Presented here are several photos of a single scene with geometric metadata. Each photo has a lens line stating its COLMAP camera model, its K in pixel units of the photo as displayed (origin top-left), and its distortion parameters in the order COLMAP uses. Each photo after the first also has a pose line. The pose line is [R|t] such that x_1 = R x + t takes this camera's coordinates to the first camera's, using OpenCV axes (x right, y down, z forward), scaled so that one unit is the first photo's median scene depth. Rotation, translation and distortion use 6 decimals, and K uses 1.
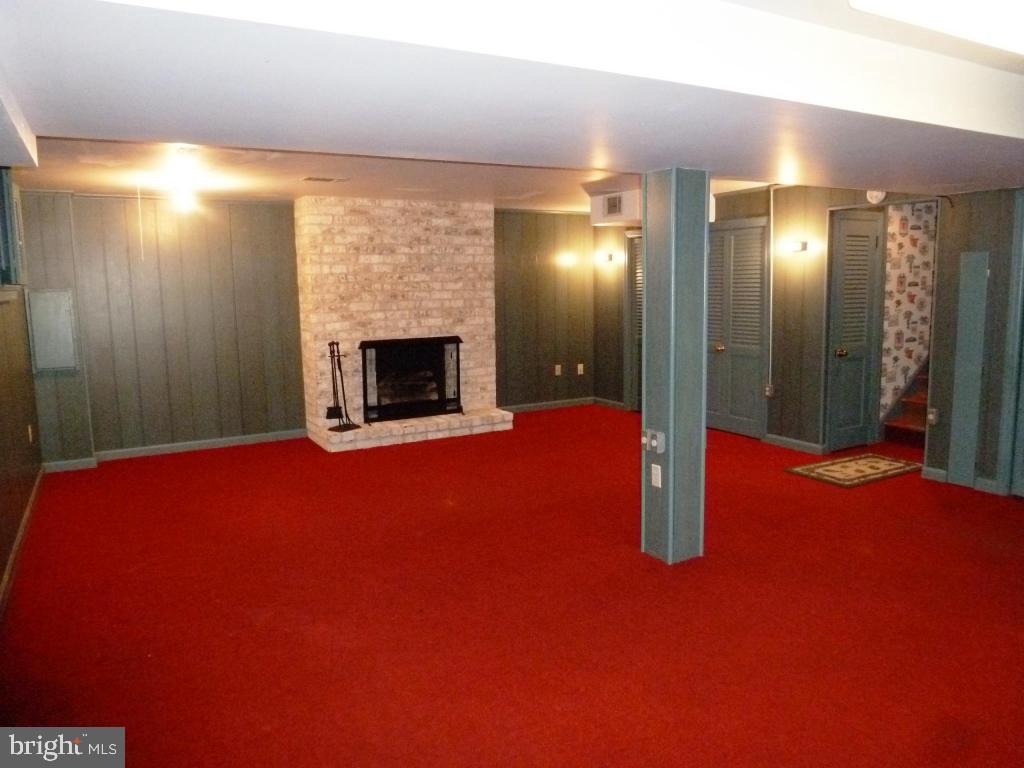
lens RADIAL K [[729.9, 0, 516.9], [0, 729.9, 383.2], [0, 0, 1]] dist [-0.068432, 0.021586]
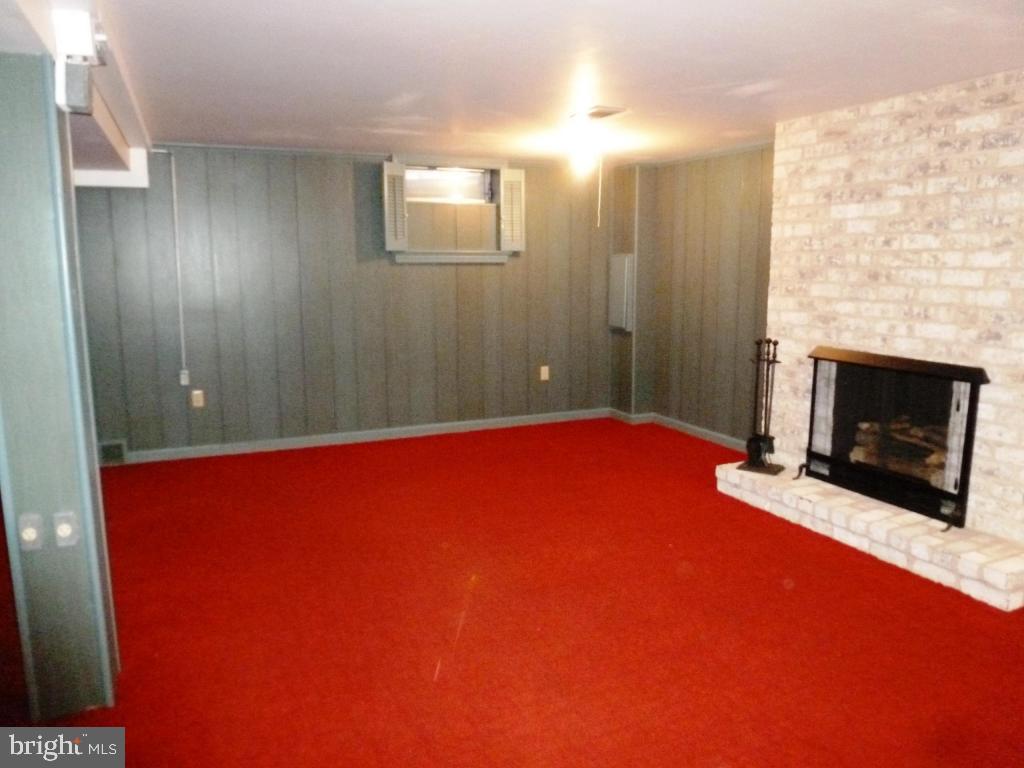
lens RADIAL K [[729.9, 0, 520.7], [0, 729.9, 380.4], [0, 0, 1]] dist [-0.068432, 0.021586]
pose [[-0.090176, 0.171861, -0.980985, 0.407362], [-0.134922, 0.973809, 0.183007, -0.104874], [0.986744, 0.148859, -0.064627, 0.773687]]
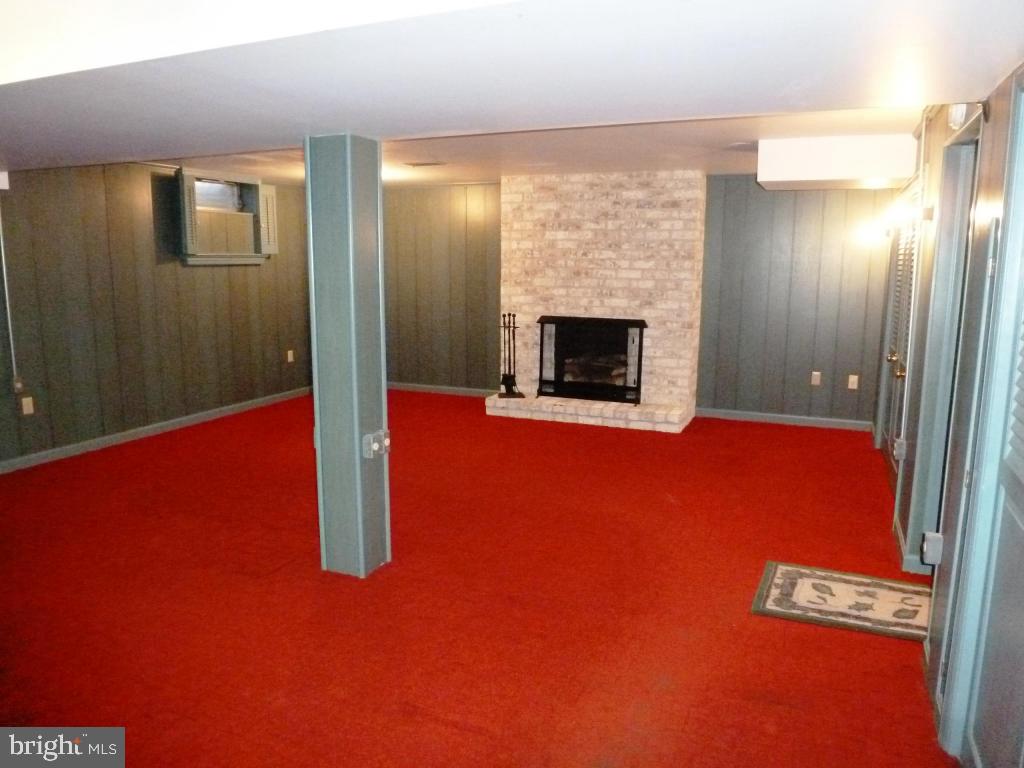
lens RADIAL K [[729.9, 0, 512.7], [0, 729.9, 384.0], [0, 0, 1]] dist [-0.068432, 0.021586]
pose [[0.602548, 0.154797, -0.782927, 0.566680], [-0.126130, 0.987151, 0.098105, -0.056893], [0.788053, 0.039637, 0.614330, 0.331047]]
